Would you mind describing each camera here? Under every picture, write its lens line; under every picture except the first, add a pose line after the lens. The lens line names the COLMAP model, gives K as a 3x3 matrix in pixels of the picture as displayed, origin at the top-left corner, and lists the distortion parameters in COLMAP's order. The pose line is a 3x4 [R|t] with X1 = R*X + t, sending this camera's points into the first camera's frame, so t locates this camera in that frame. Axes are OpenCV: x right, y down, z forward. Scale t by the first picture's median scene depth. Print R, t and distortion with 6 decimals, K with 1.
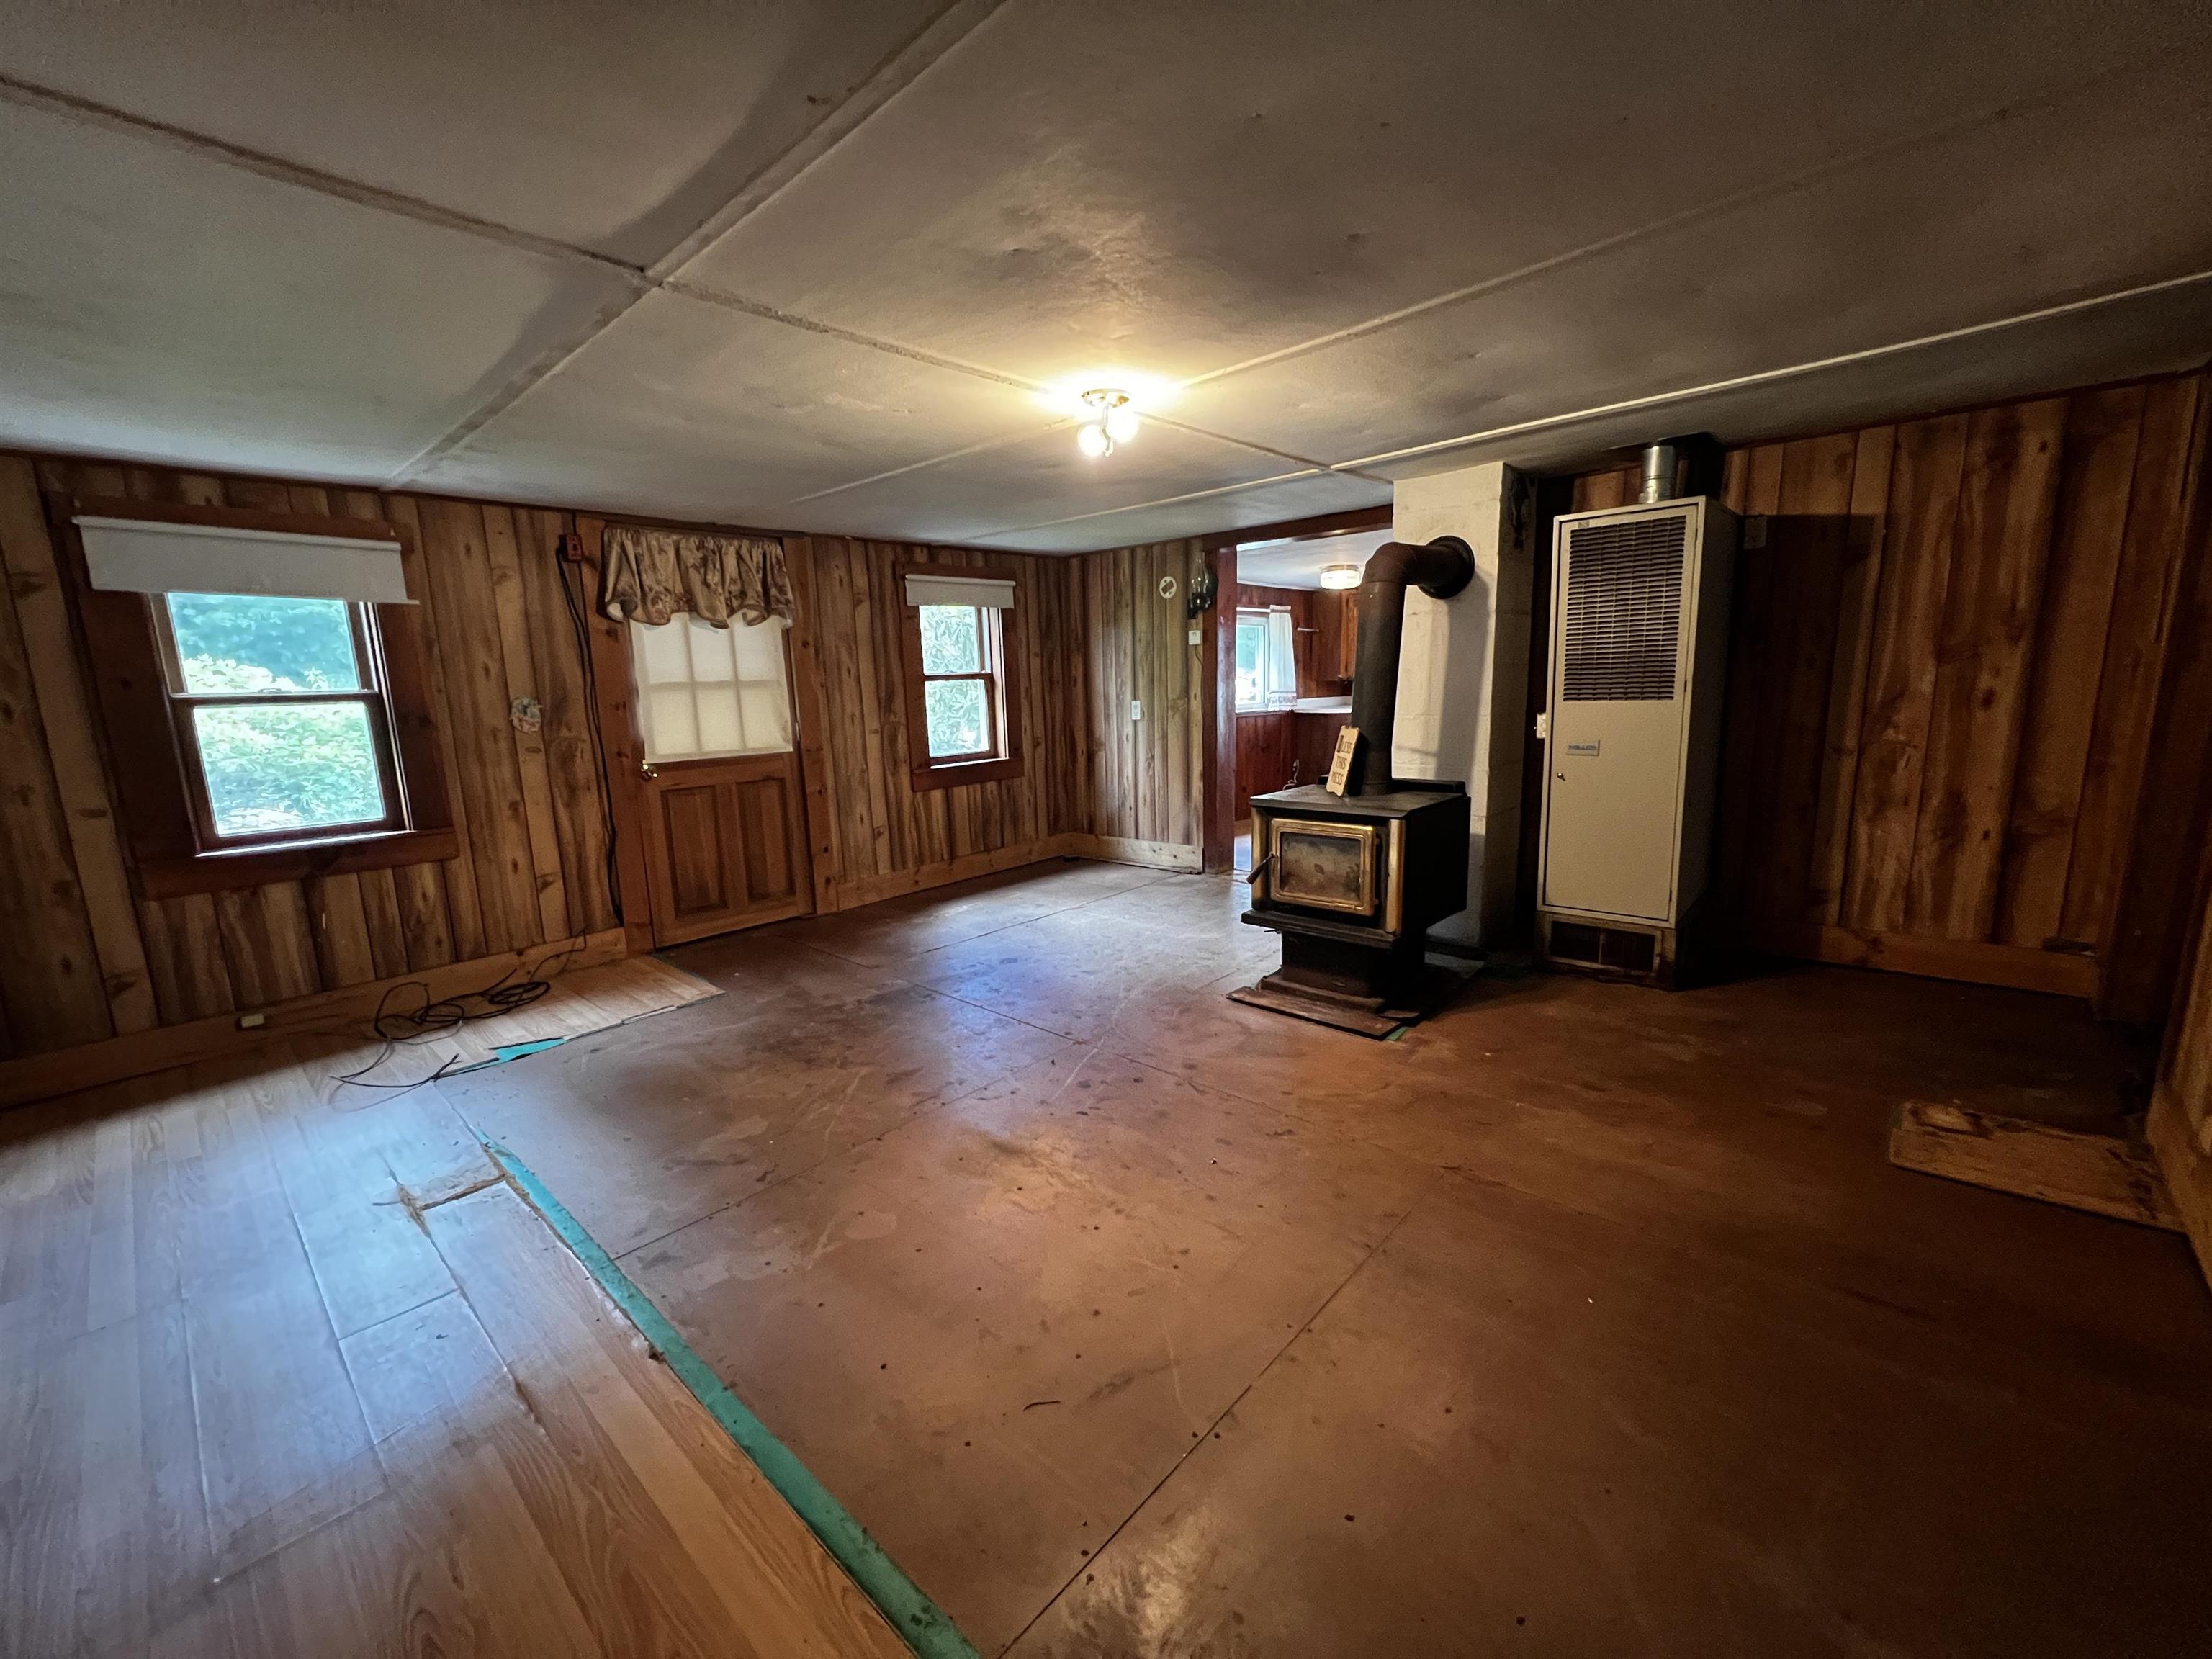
lens RADIAL K [[887.8, 0, 1103.7], [0, 887.8, 839.3], [0, 0, 1]] dist [-0.002407, -0.000122]
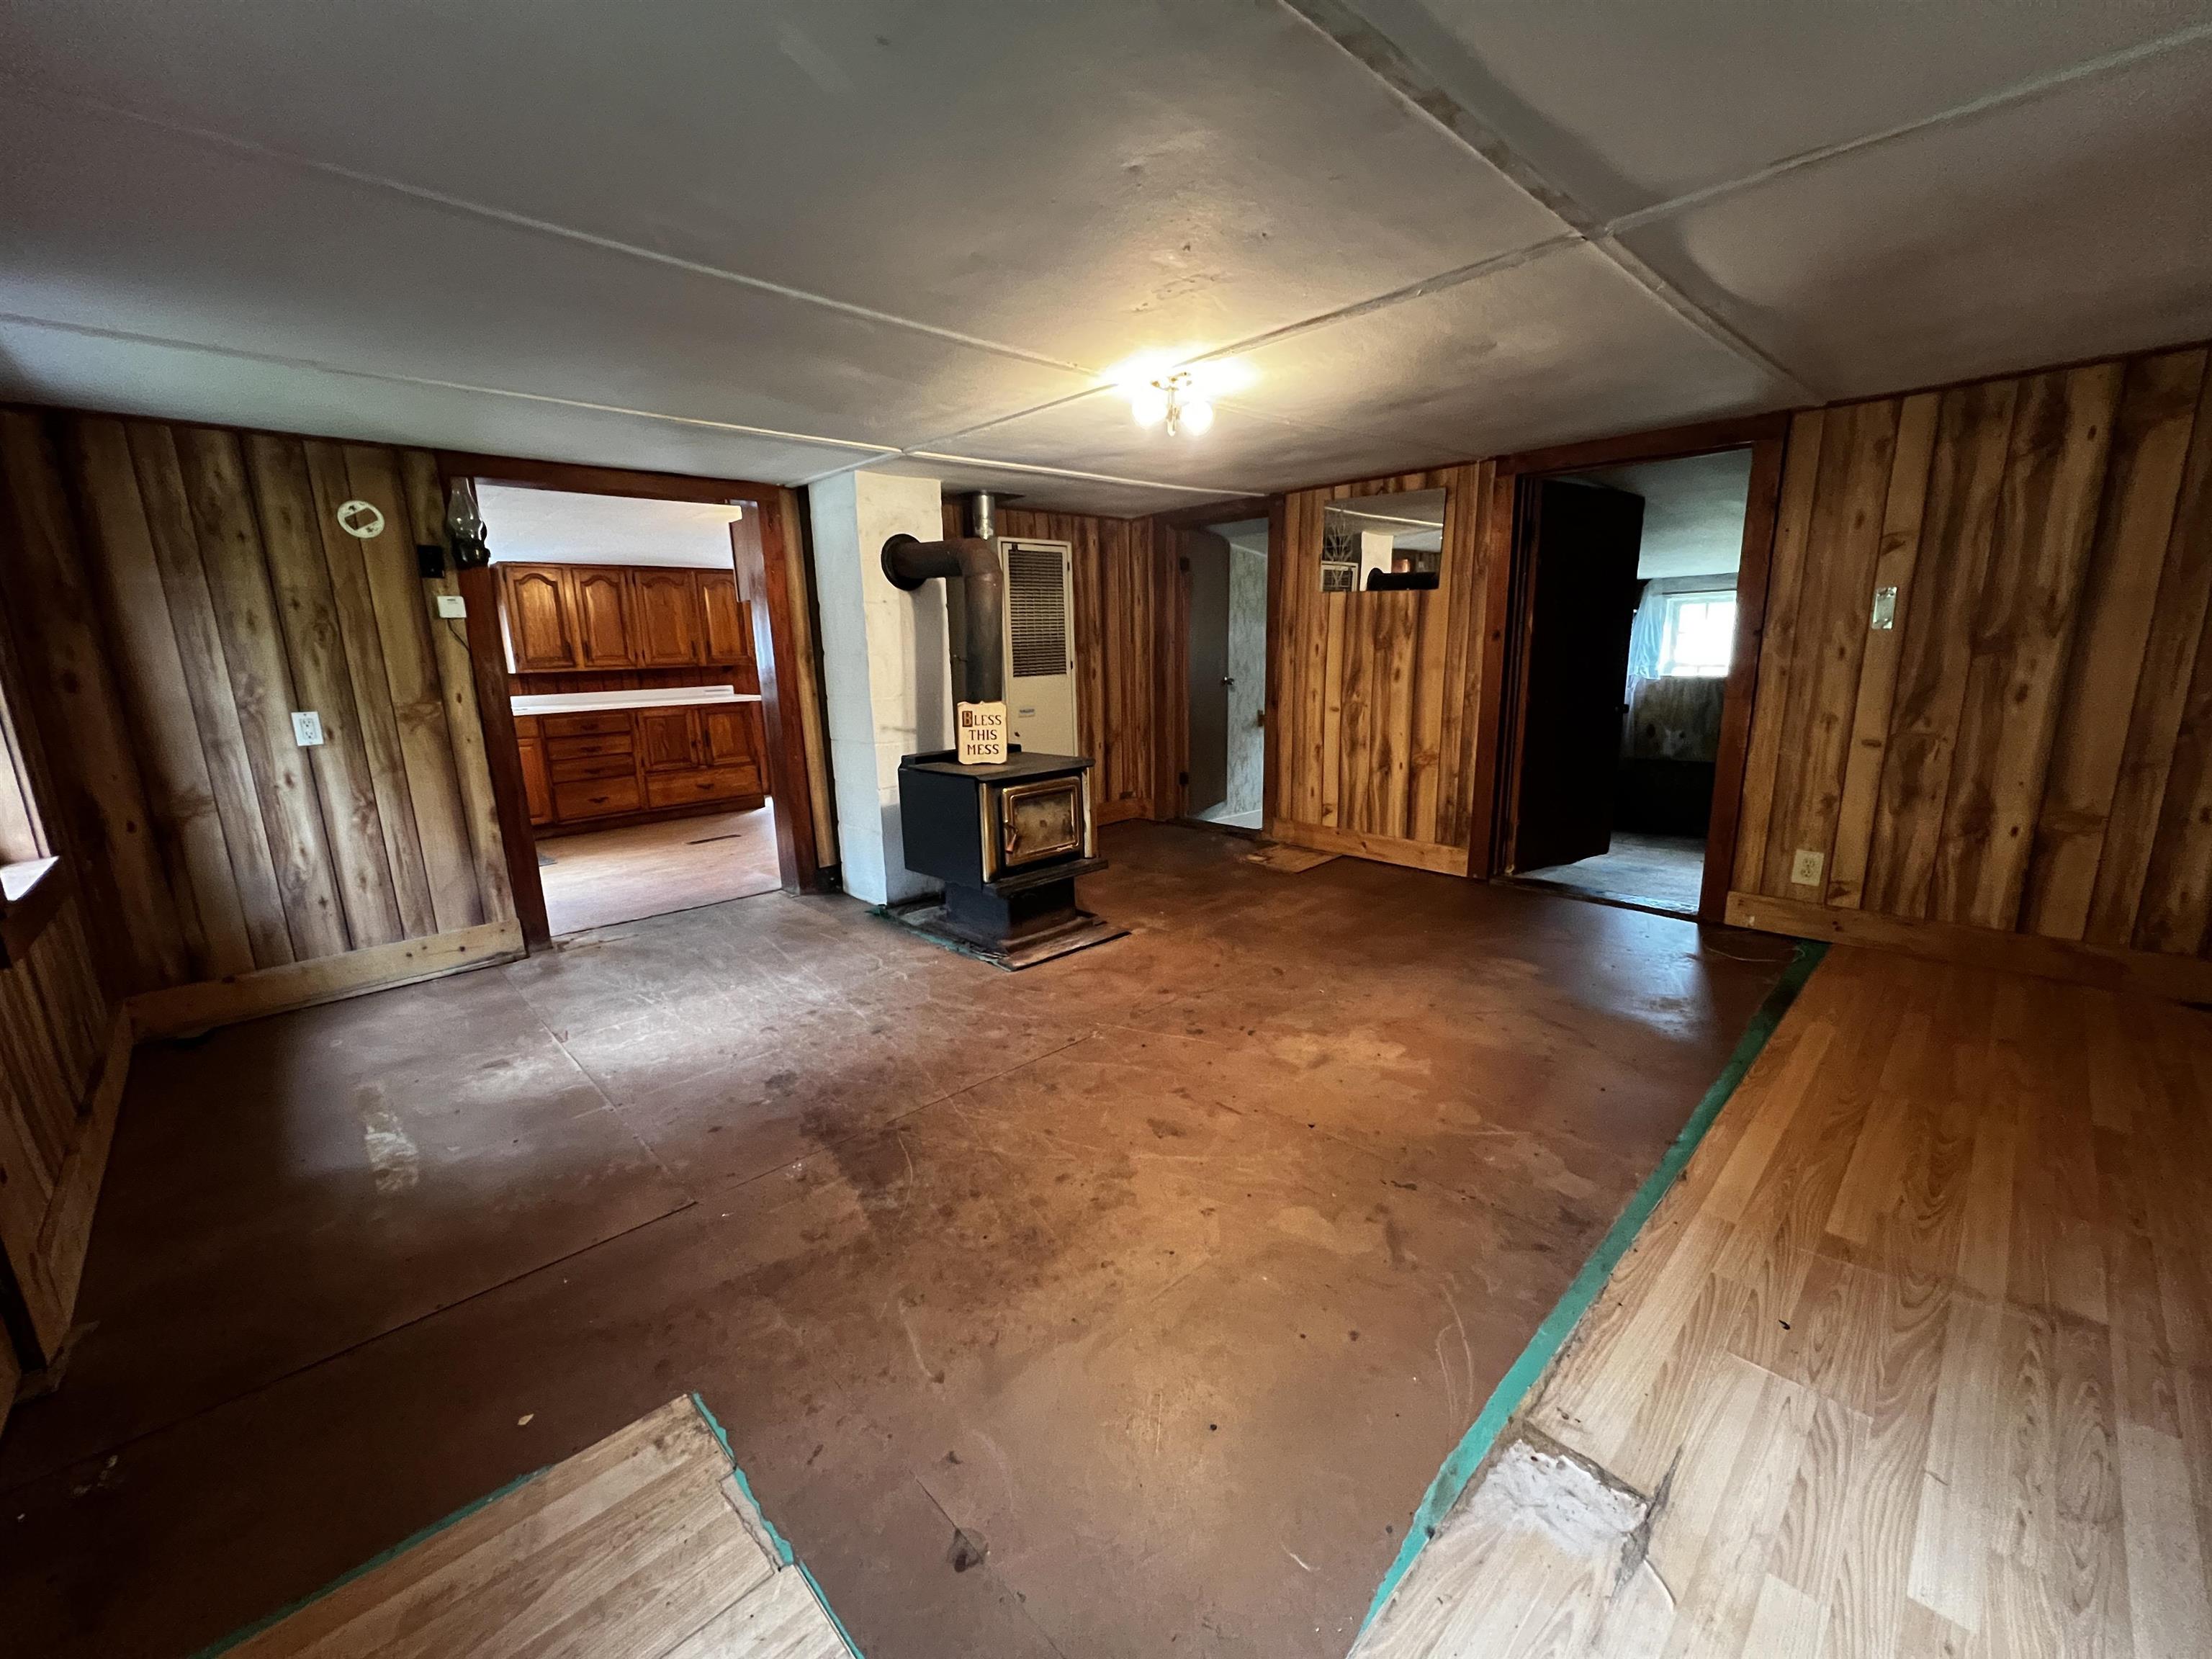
lens RADIAL K [[887.8, 0, 1103.7], [0, 887.8, 839.3], [0, 0, 1]] dist [-0.002407, -0.000122]
pose [[0.069918, -0.183532, 0.980524, -0.715164], [0.202531, 0.965070, 0.166198, -0.099518], [-0.976777, 0.186966, 0.104647, 0.667675]]
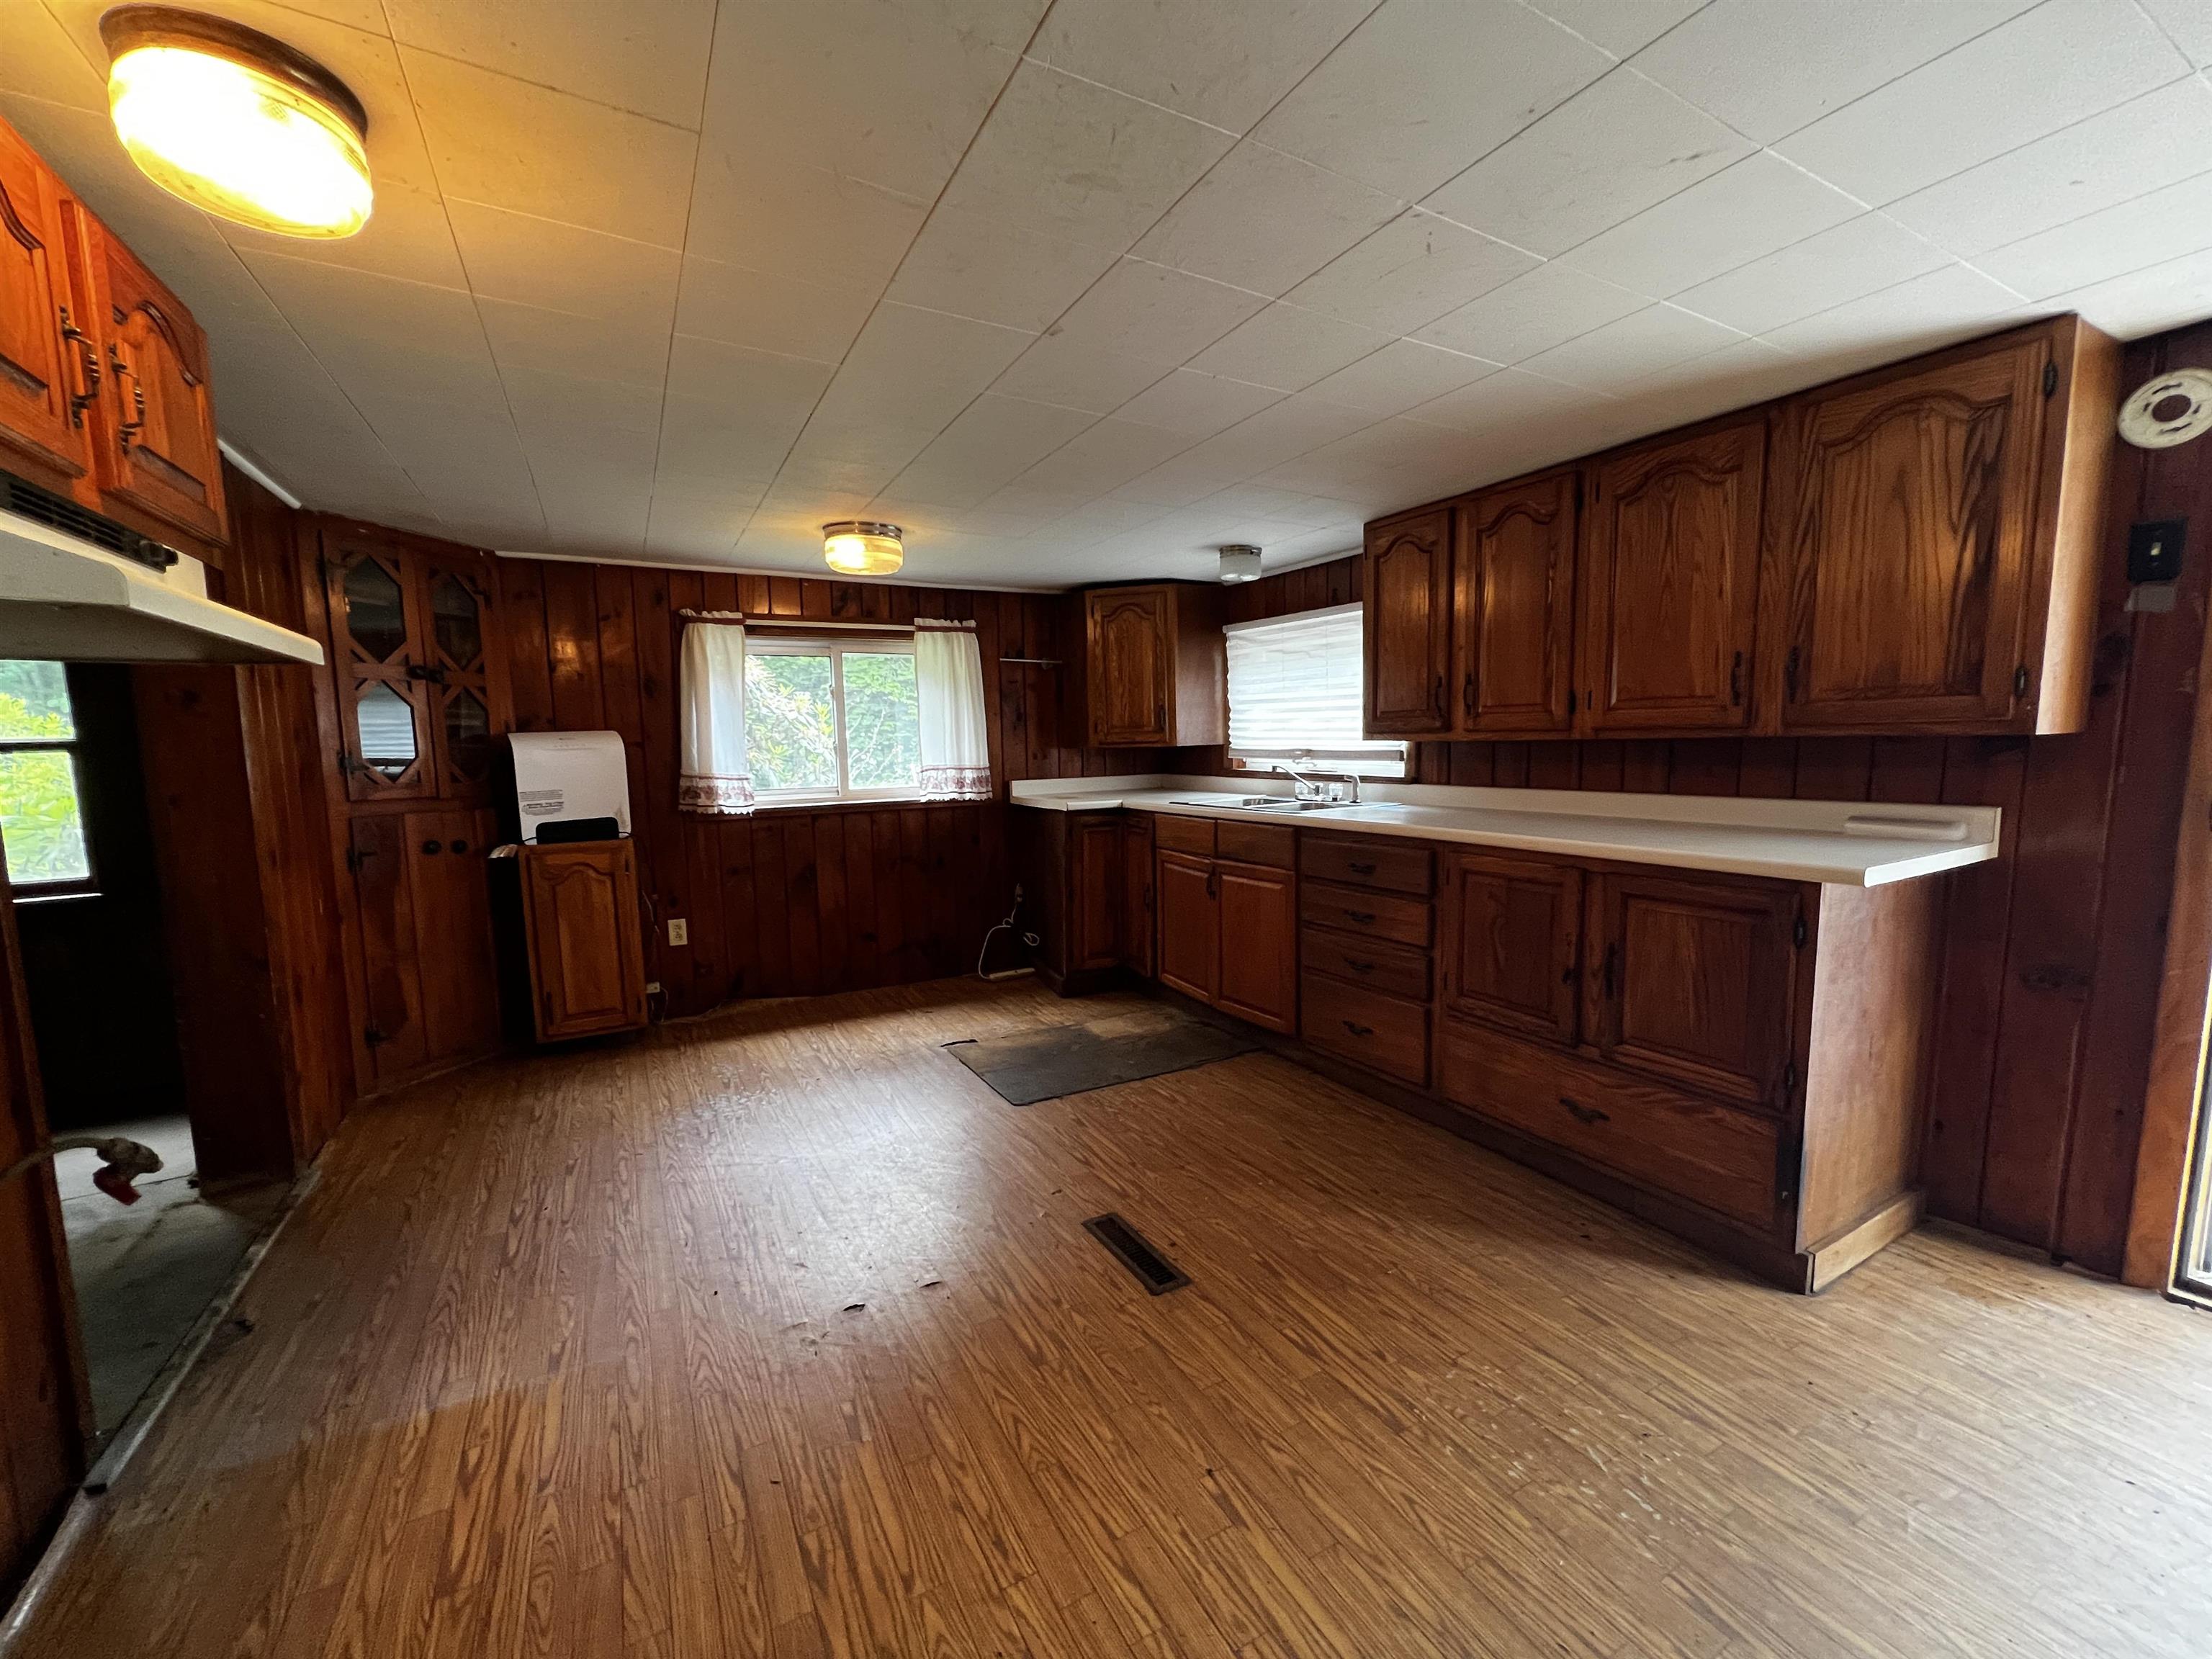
lens RADIAL K [[887.8, 0, 1103.7], [0, 887.8, 839.3], [0, 0, 1]] dist [-0.002407, -0.000122]
pose [[0.946877, 0.042296, -0.318802, 0.954935], [-0.059707, 0.997200, -0.045035, -0.201799], [0.316005, 0.061677, 0.946751, 0.986946]]
